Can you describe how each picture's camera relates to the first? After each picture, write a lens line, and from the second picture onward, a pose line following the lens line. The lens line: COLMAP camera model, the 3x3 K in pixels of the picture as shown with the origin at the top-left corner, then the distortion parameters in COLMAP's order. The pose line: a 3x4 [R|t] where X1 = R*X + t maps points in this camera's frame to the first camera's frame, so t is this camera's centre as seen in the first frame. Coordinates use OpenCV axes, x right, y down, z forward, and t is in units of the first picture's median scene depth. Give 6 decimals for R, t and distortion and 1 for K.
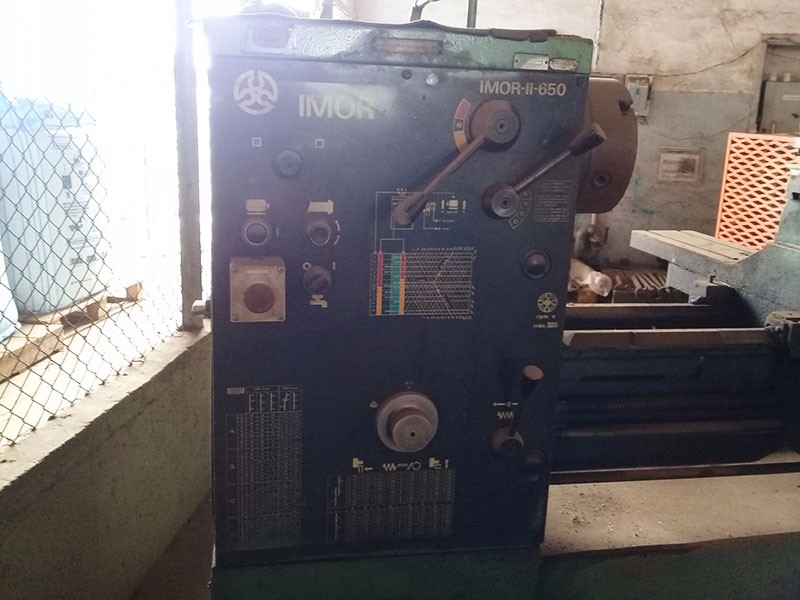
lens RADIAL K [[725.8, 0, 400.0], [0, 725.8, 300.0], [0, 0, 1]] dist [0.083437, -0.157548]
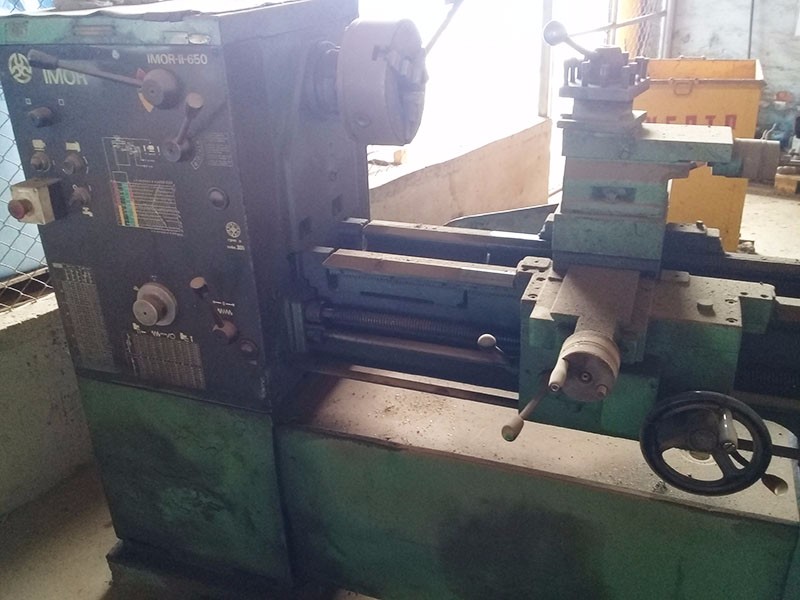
lens RADIAL K [[725.8, 0, 400.0], [0, 725.8, 300.0], [0, 0, 1]] dist [0.083437, -0.157548]
pose [[0.857330, 0.159011, -0.489592, 1.144482], [-0.058936, 0.975161, 0.213513, -0.172749], [0.511382, -0.154197, 0.845406, 0.067990]]
